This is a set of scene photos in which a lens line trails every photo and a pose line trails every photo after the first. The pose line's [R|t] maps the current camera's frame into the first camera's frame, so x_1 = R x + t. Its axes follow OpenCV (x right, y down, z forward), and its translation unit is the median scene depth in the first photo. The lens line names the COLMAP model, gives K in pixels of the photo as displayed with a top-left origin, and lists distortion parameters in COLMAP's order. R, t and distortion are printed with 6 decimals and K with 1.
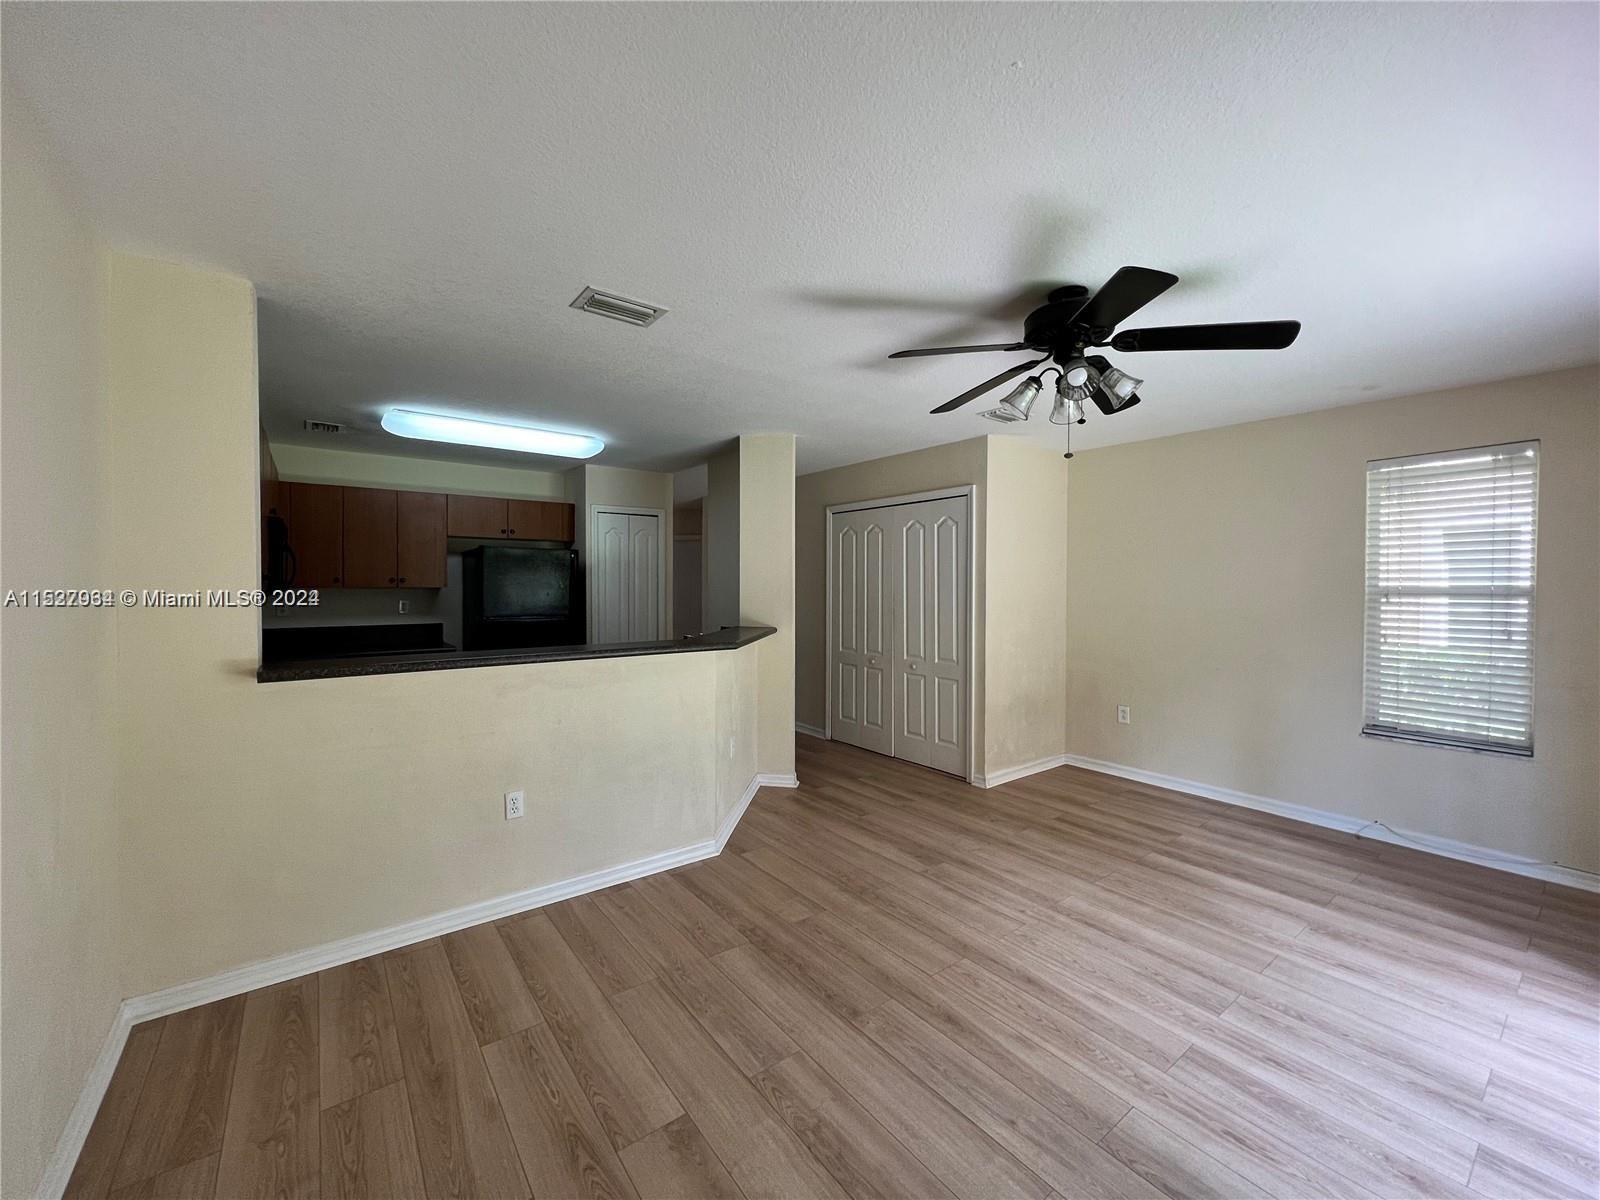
lens RADIAL K [[640.3, 0, 799.1], [0, 640.3, 593.9], [0, 0, 1]] dist [-0.002473, -0.000195]
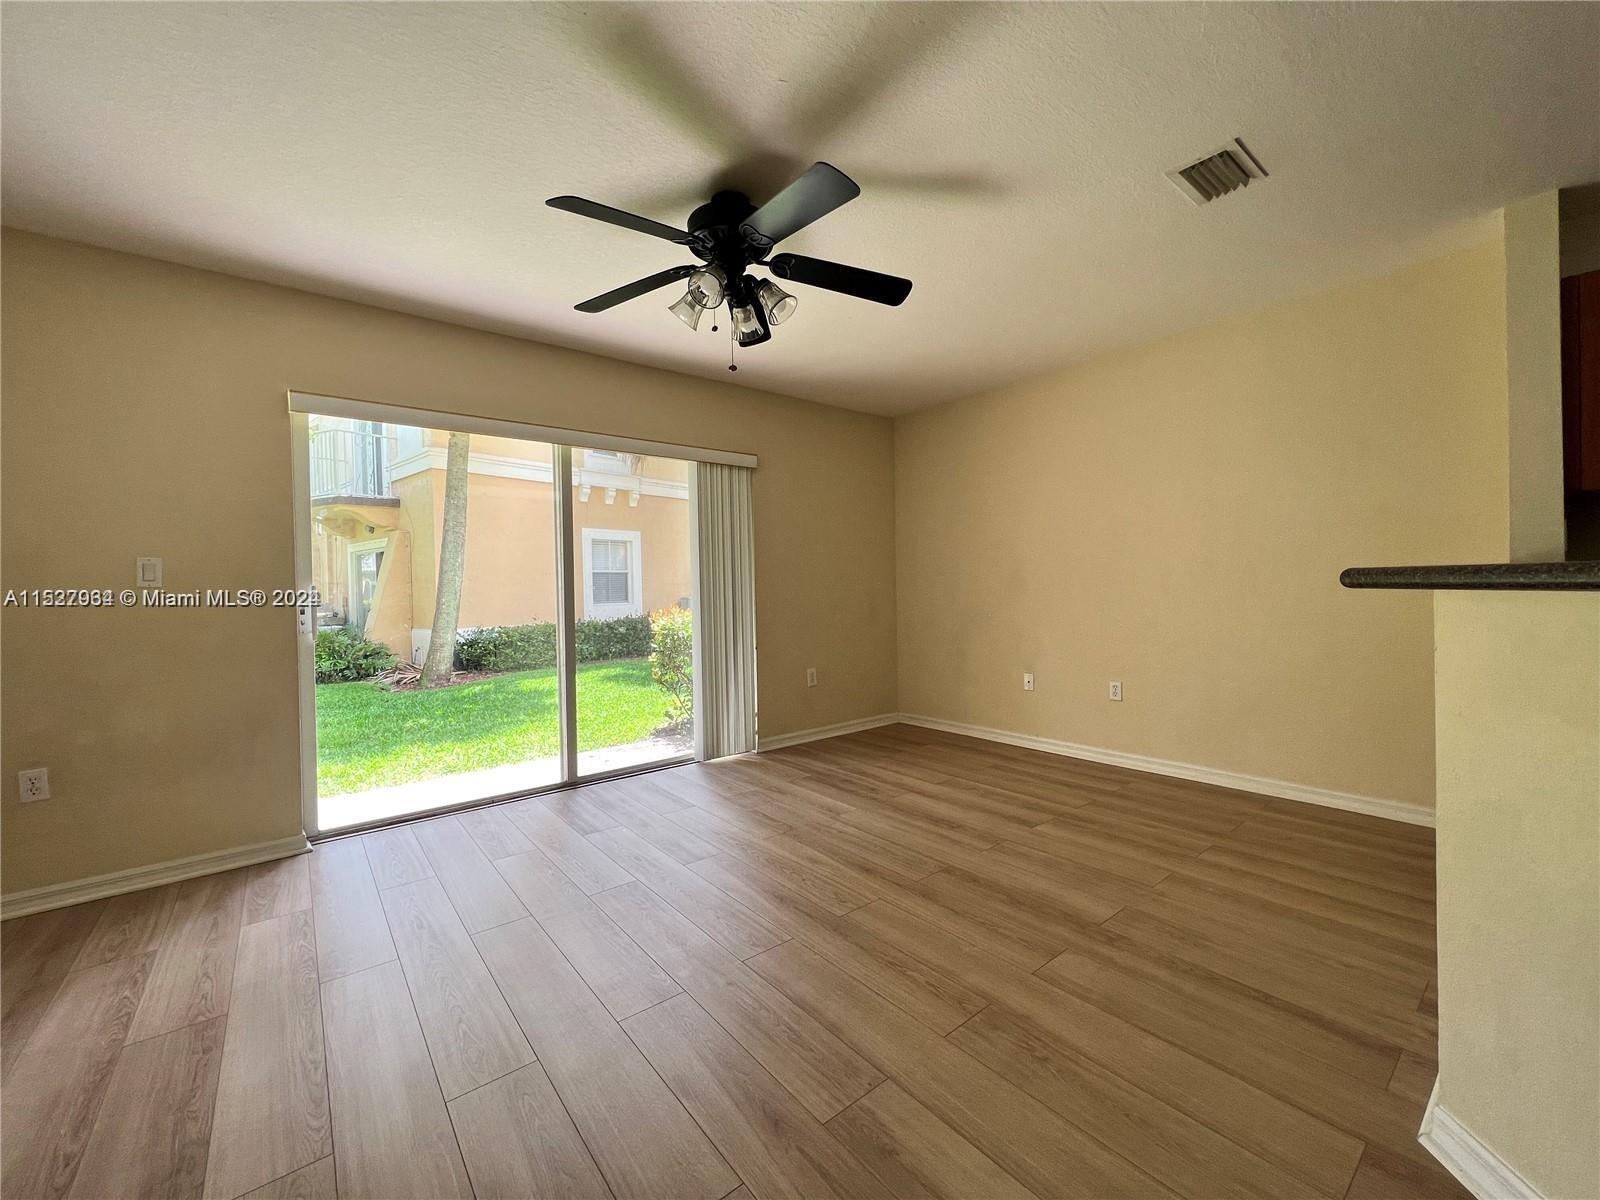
lens RADIAL K [[640.3, 0, 799.6], [0, 640.3, 597.7], [0, 0, 1]] dist [-0.002473, -0.000195]
pose [[-0.999438, 0.019495, -0.027268, 0.254369], [0.018672, 0.999372, 0.030127, 0.078183], [0.027838, 0.029600, -0.999174, 1.436577]]
